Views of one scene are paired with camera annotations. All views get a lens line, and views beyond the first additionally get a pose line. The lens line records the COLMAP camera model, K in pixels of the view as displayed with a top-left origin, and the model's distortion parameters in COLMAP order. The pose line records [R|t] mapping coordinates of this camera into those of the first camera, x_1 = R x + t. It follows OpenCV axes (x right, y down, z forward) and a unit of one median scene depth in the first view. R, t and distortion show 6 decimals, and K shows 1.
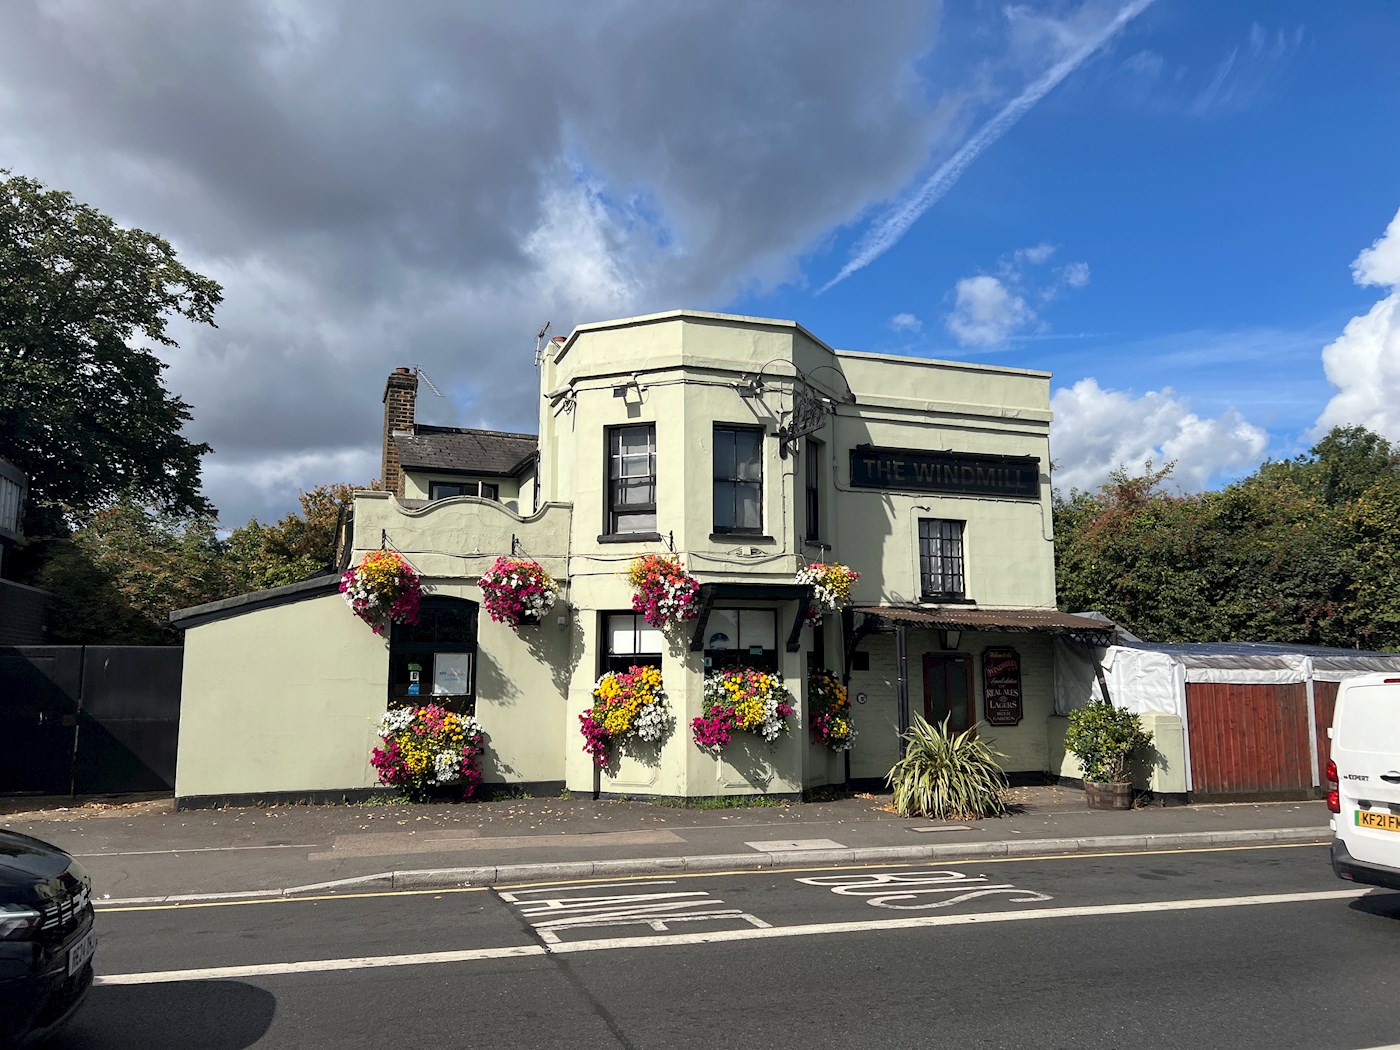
lens RADIAL K [[1066.3, 0, 699.9], [0, 1066.3, 528.4], [0, 0, 1]] dist [0.017223, 0.011035]
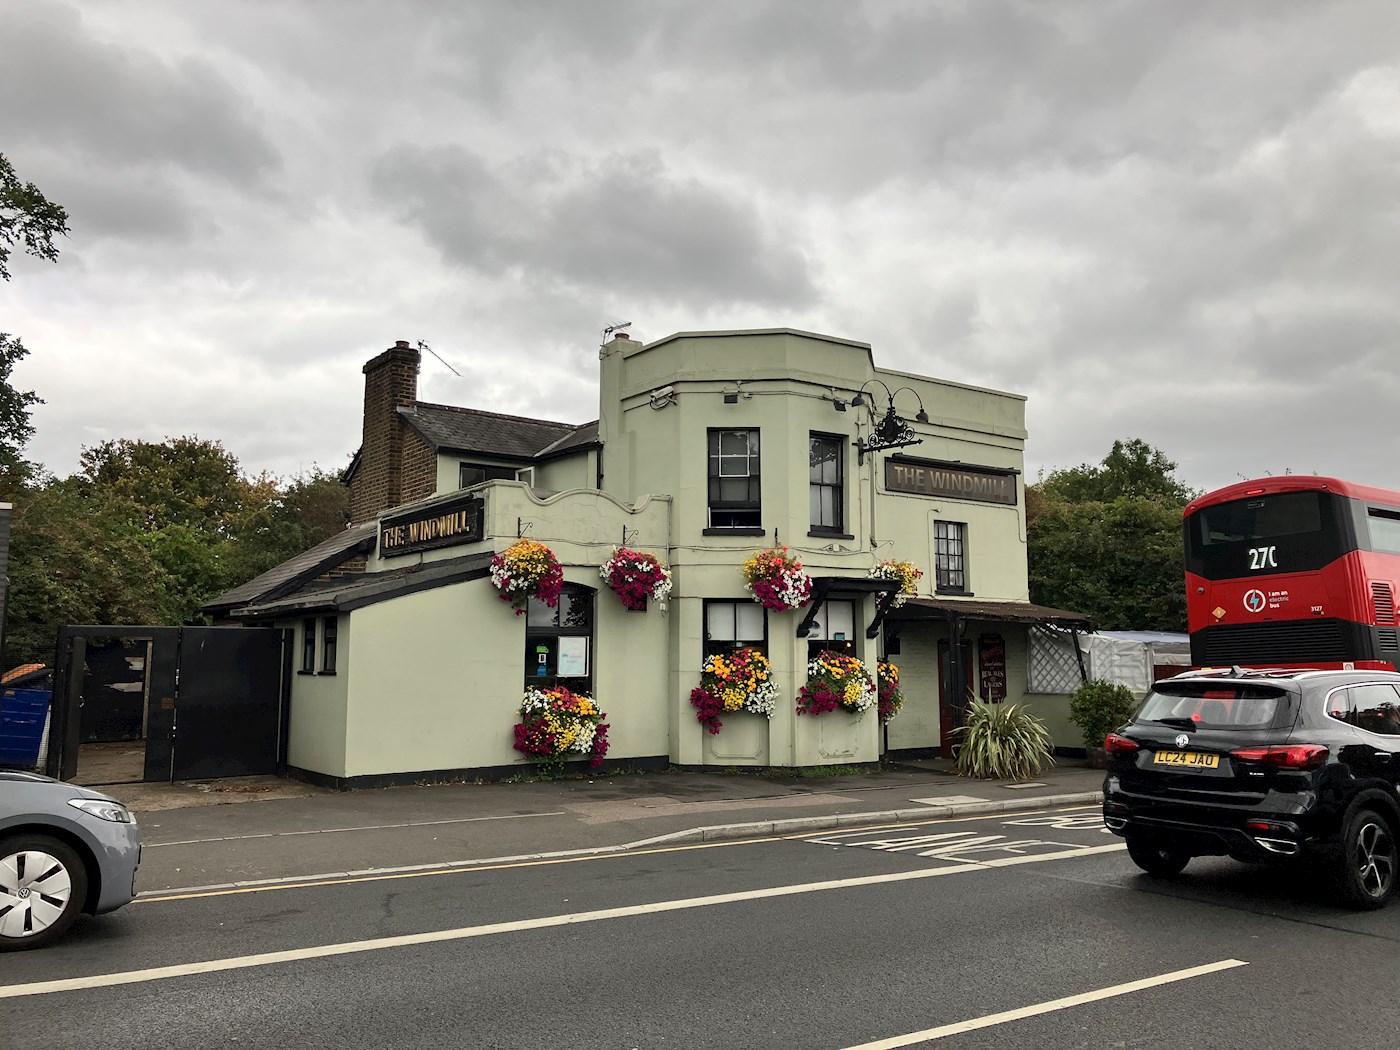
lens RADIAL K [[1143.9, 0, 702.3], [0, 1143.9, 519.4], [0, 0, 1]] dist [0.039743, -0.046136]
pose [[0.962261, 0.035295, 0.269829, -0.411078], [-0.039994, 0.999129, 0.011937, -0.016999], [-0.269173, -0.022278, 0.962834, -0.120152]]
